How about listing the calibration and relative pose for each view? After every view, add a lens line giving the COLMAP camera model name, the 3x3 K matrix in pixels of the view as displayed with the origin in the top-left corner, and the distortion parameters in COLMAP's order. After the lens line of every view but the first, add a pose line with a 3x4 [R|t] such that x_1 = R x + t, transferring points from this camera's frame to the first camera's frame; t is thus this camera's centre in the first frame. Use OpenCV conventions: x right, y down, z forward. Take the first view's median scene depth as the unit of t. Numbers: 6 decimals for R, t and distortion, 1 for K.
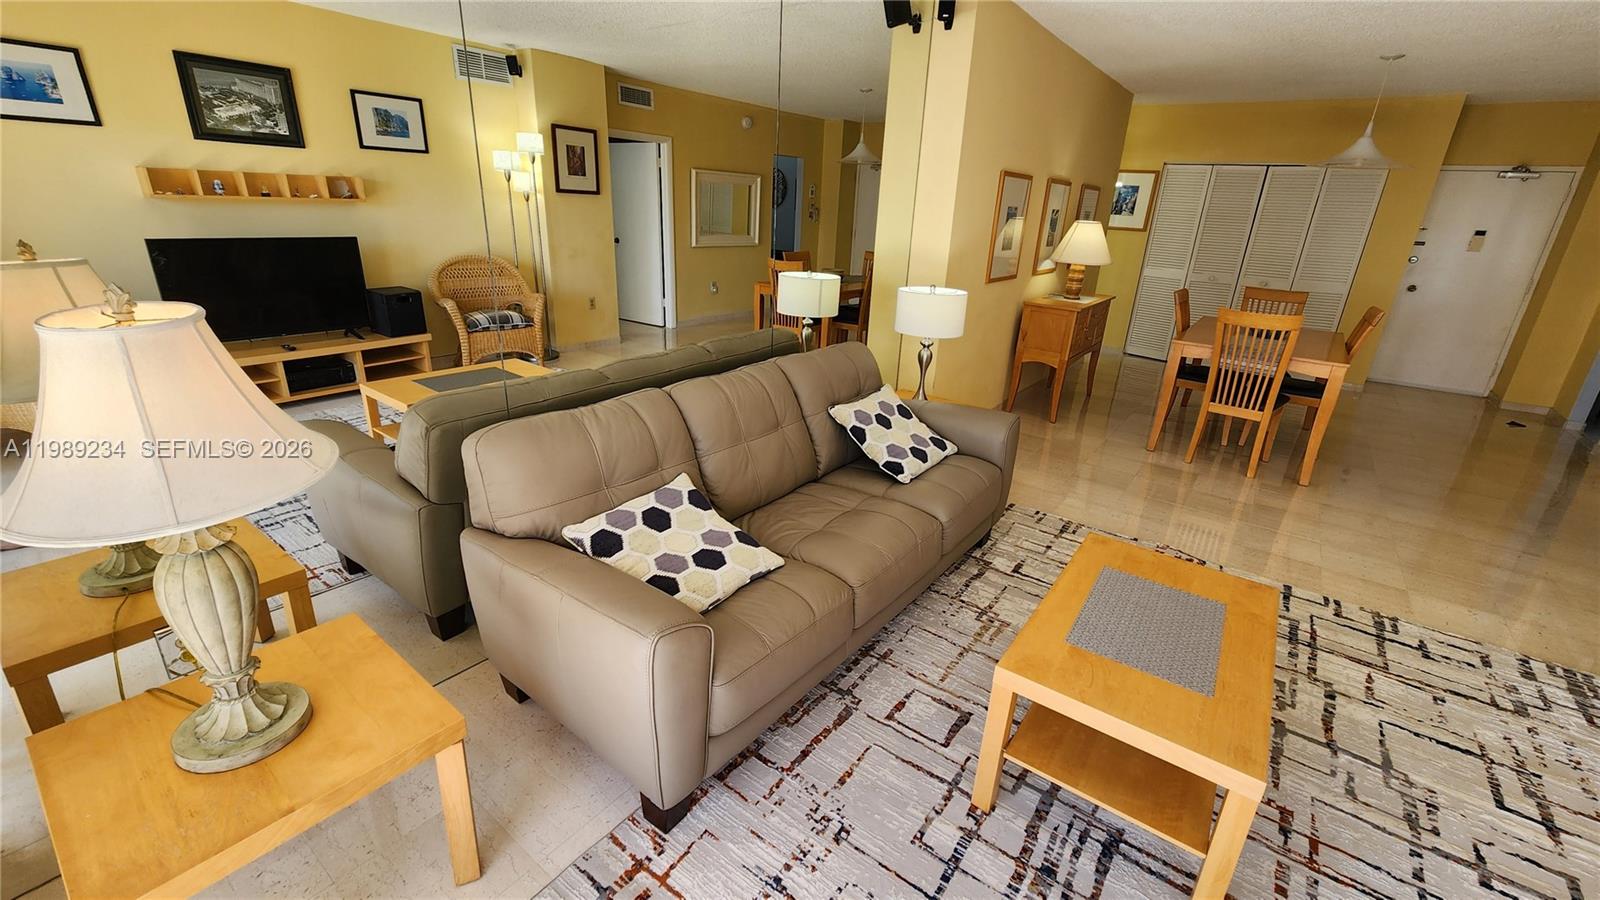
lens RADIAL K [[648.5, 0, 797.8], [0, 648.5, 458.2], [0, 0, 1]] dist [-0.005486, -0.001068]
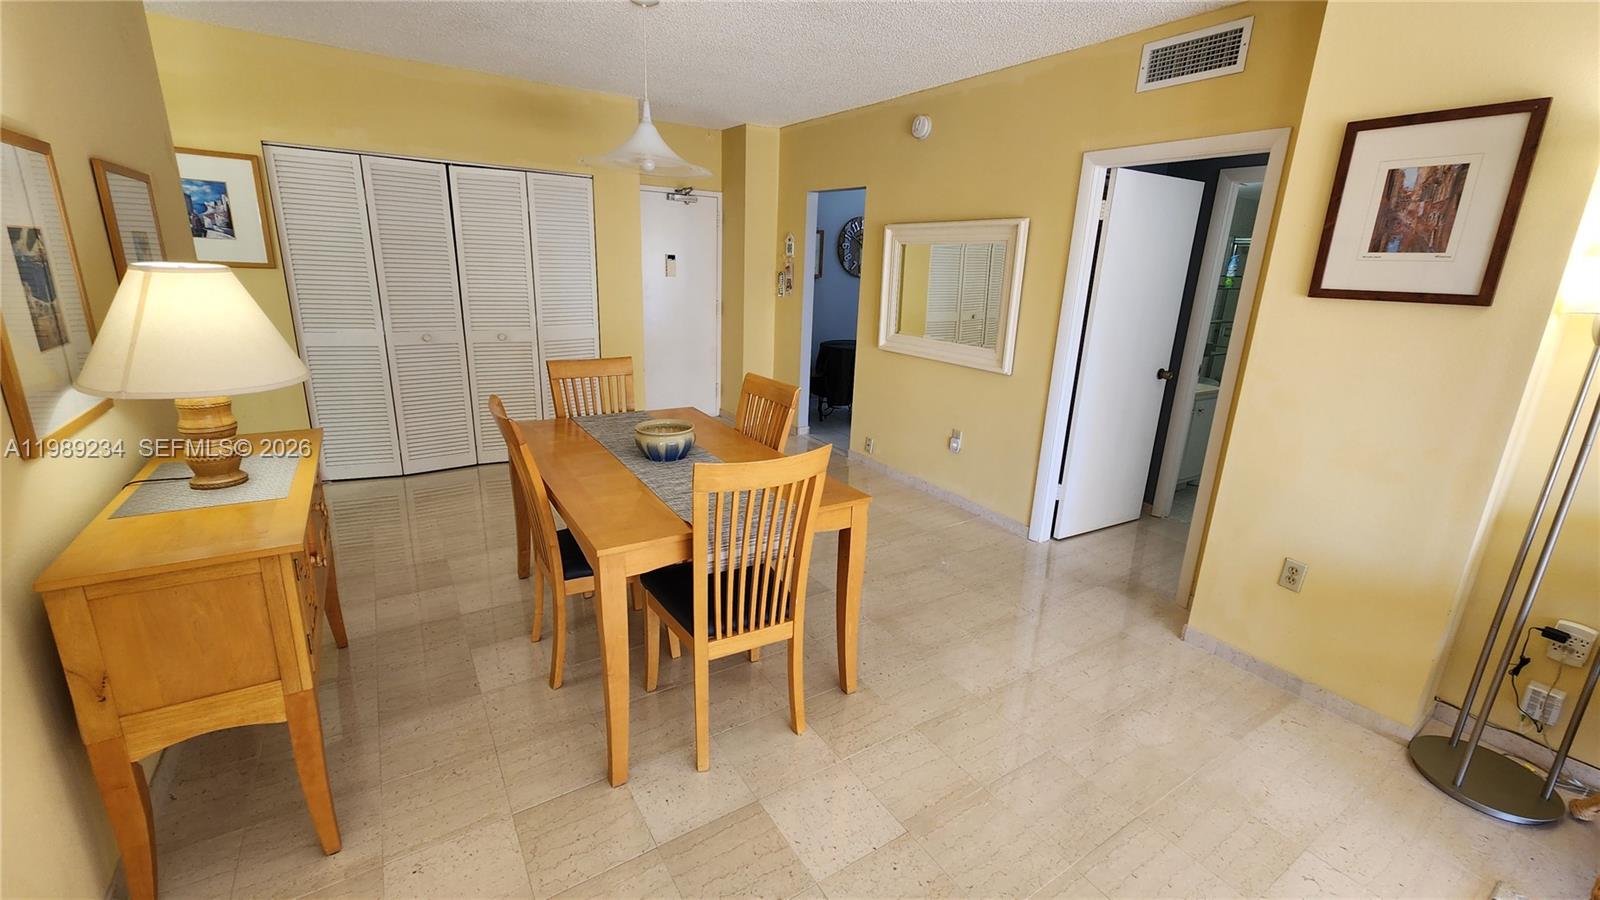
lens RADIAL K [[648.5, 0, 802.6], [0, 648.5, 443.9], [0, 0, 1]] dist [-0.005486, -0.001068]
pose [[0.345320, -0.280791, 0.895495, 0.205584], [0.319515, 0.932363, 0.169140, -0.201934], [-0.882419, 0.227717, 0.411681, 0.520544]]
